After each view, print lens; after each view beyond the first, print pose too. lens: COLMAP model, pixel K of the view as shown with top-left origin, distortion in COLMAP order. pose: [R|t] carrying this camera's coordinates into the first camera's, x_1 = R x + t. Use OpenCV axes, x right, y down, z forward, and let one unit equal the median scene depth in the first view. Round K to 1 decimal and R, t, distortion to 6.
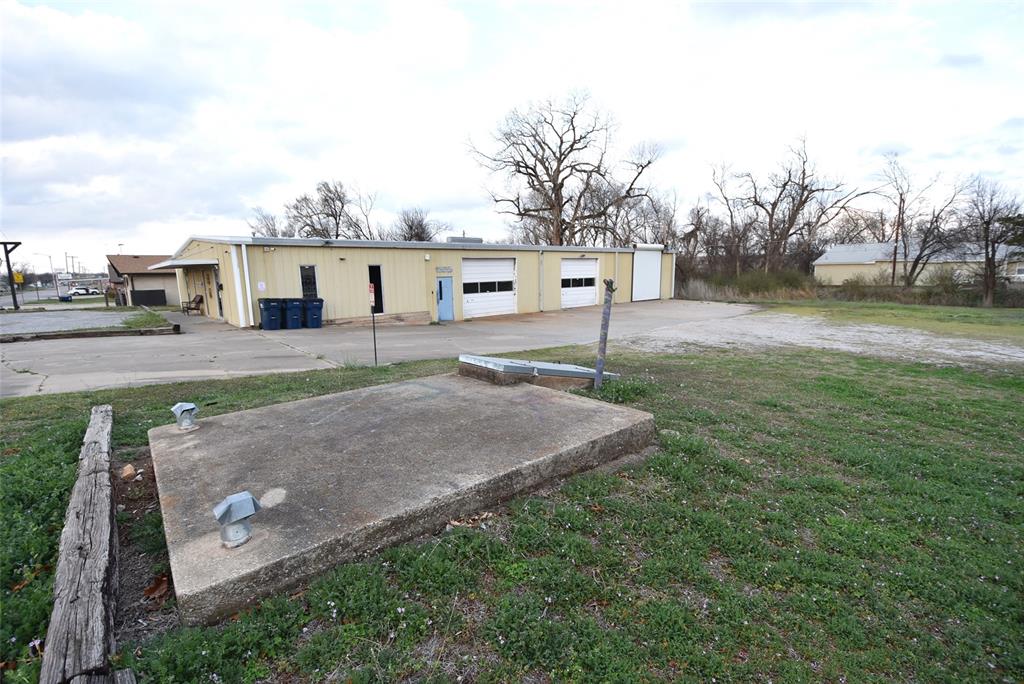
lens RADIAL K [[448.5, 0, 509.2], [0, 448.5, 353.7], [0, 0, 1]] dist [0.000876, -0.000130]
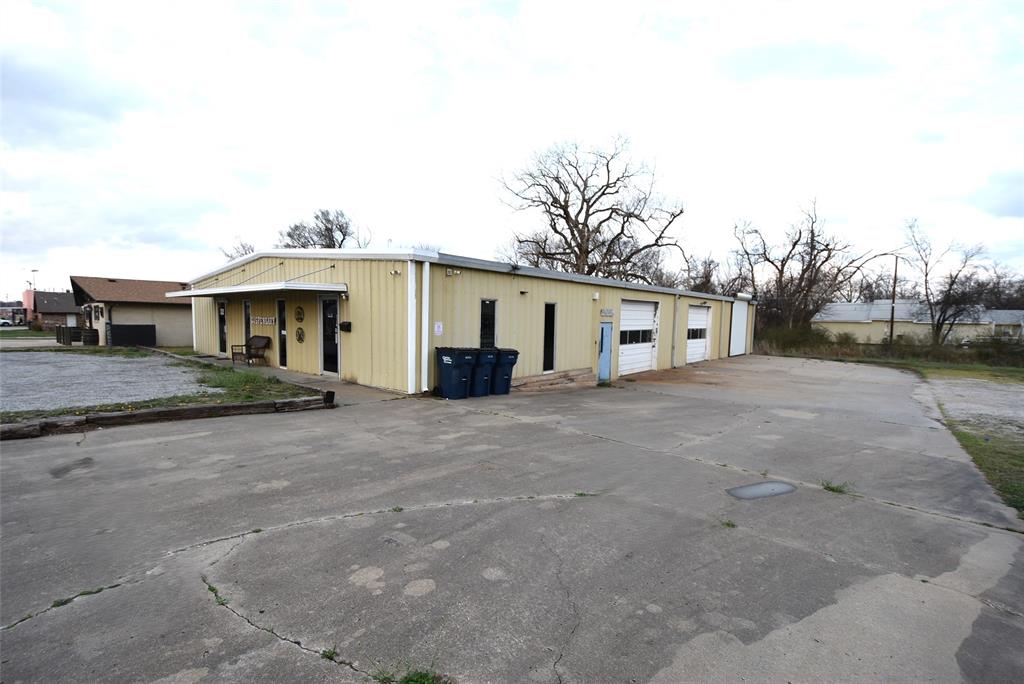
lens RADIAL K [[448.5, 0, 509.2], [0, 448.5, 353.7], [0, 0, 1]] dist [0.000876, -0.000130]
pose [[0.991387, 0.026019, 0.128358, -0.349431], [-0.012991, 0.994771, -0.101306, -0.034585], [-0.130322, 0.098765, 0.986540, 0.240833]]
